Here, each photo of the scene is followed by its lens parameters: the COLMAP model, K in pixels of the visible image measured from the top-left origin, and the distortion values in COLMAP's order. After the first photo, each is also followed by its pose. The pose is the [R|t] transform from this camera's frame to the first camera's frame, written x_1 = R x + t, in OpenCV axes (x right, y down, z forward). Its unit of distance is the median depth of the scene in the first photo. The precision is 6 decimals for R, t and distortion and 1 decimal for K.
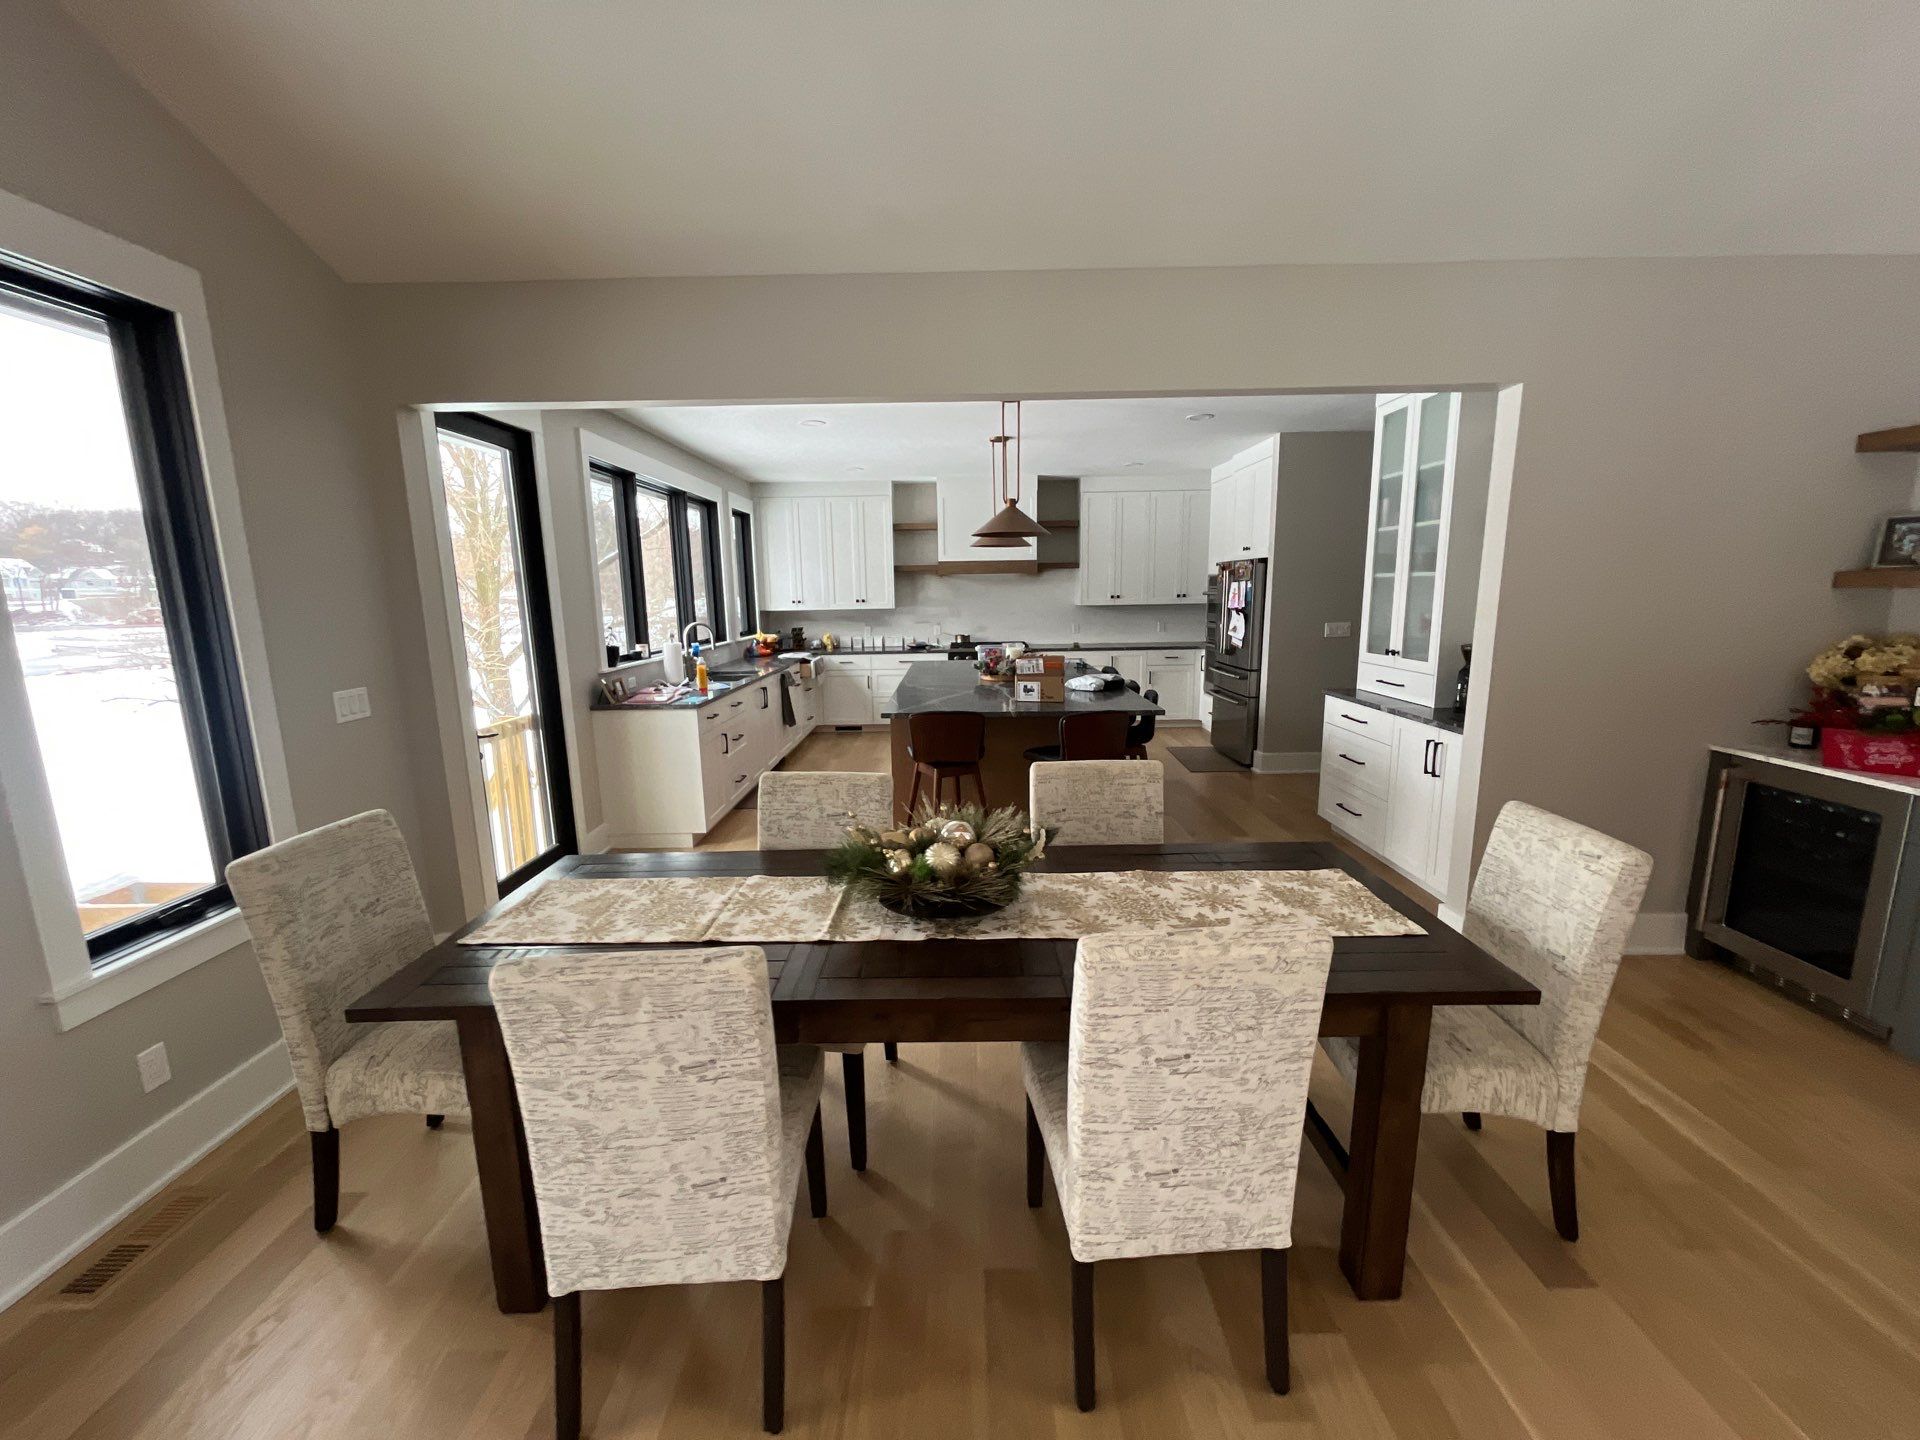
lens RADIAL K [[778.2, 0, 959.5], [0, 778.2, 722.6], [0, 0, 1]] dist [-0.002803, -0.000619]
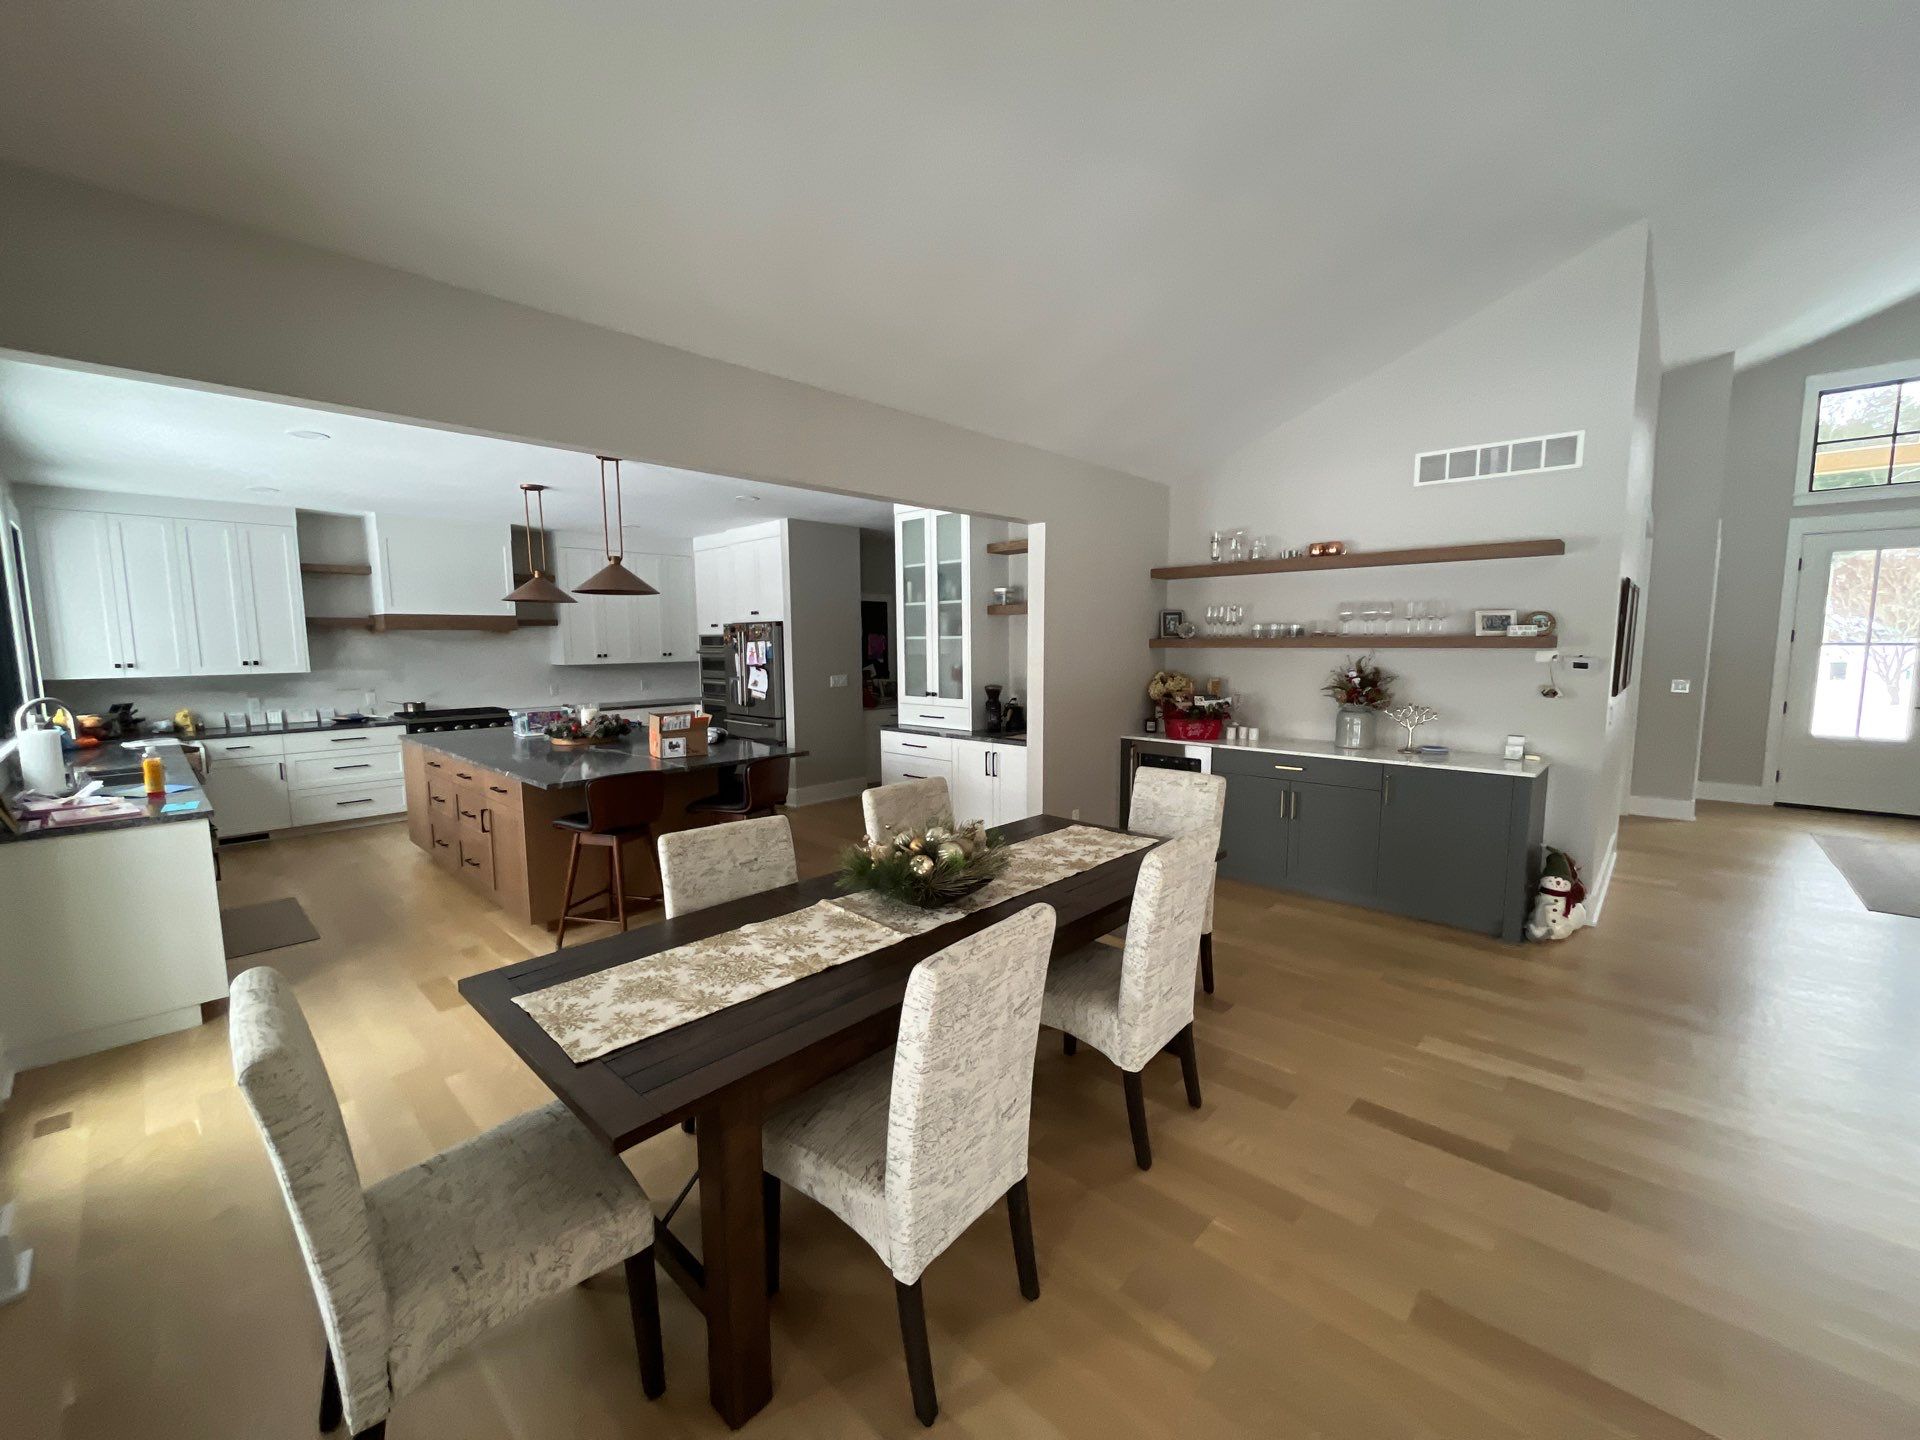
lens RADIAL K [[778.2, 0, 958.3], [0, 778.2, 723.5], [0, 0, 1]] dist [-0.002803, -0.000619]
pose [[0.680148, -0.068216, 0.729894, -0.395925], [0.122444, 0.992245, -0.021363, -0.004358], [-0.722776, 0.103902, 0.683227, 0.039619]]
